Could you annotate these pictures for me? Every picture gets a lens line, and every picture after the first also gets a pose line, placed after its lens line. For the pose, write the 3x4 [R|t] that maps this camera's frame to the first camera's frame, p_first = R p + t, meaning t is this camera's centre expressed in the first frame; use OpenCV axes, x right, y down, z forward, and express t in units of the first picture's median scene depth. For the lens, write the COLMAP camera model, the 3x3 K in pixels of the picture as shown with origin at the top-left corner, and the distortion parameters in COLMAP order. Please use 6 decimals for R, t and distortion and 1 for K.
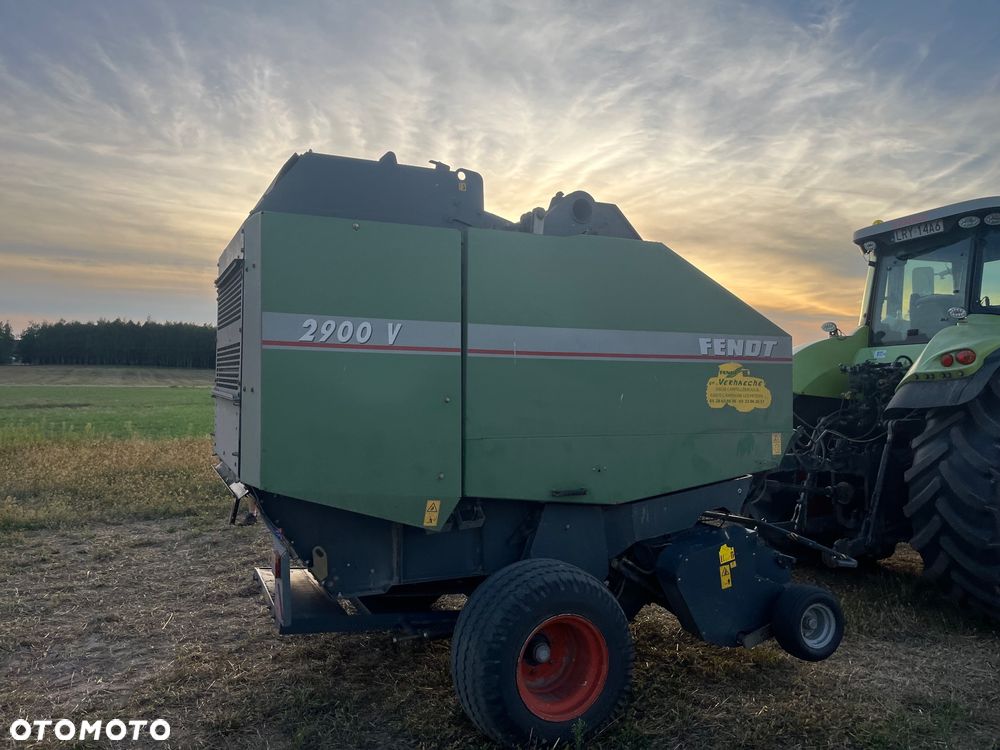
lens RADIAL K [[783.8, 0, 496.4], [0, 783.8, 437.8], [0, 0, 1]] dist [0.045209, -0.107644]
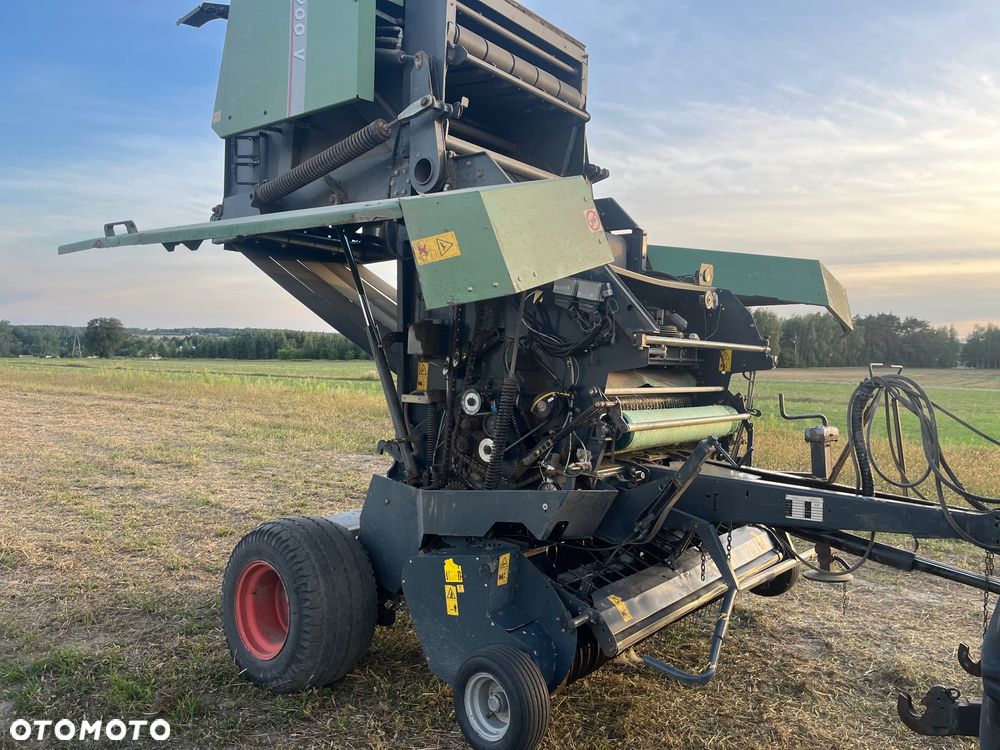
lens RADIAL K [[757.1, 0, 500.0], [0, 757.1, 375.0], [0, 0, 1]] dist [0.101414, -0.145633]
pose [[0.435700, 0.022816, -0.899803, 0.807894], [-0.099321, 0.994793, -0.022869, -0.031325], [0.894595, 0.099333, 0.435697, 0.546728]]
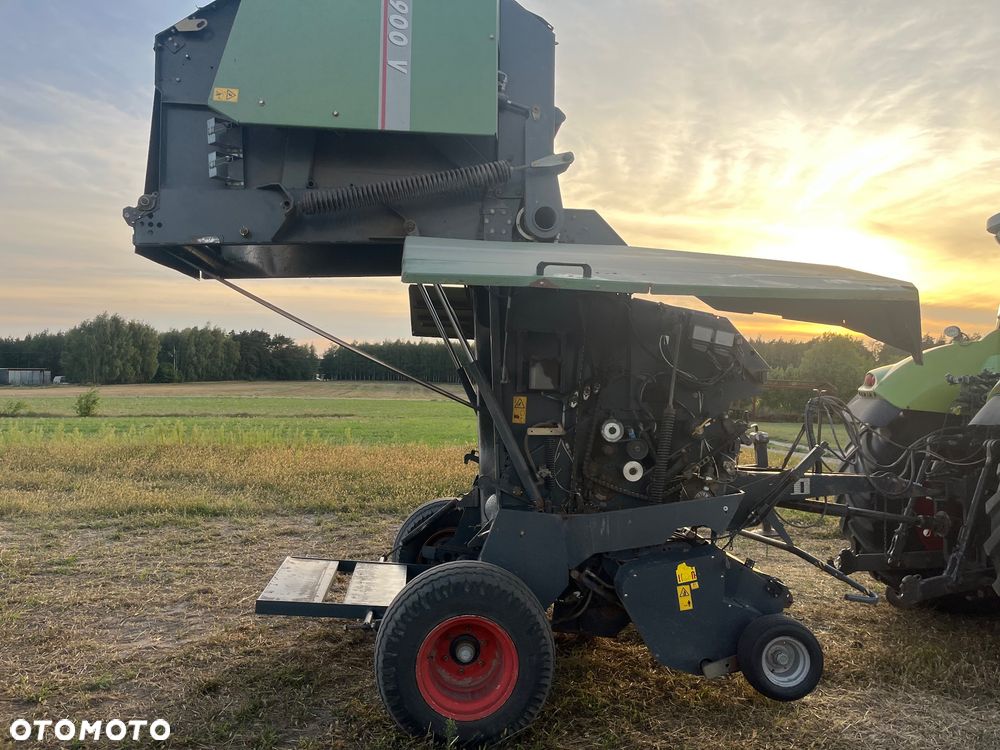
lens RADIAL K [[772.4, 0, 503.1], [0, 772.4, 387.3], [0, 0, 1]] dist [0.004320, -0.005855]
pose [[0.945151, 0.001965, -0.326629, 0.311108], [-0.029261, 0.996471, -0.078678, 0.002420], [0.325322, 0.083920, 0.941872, 0.021344]]
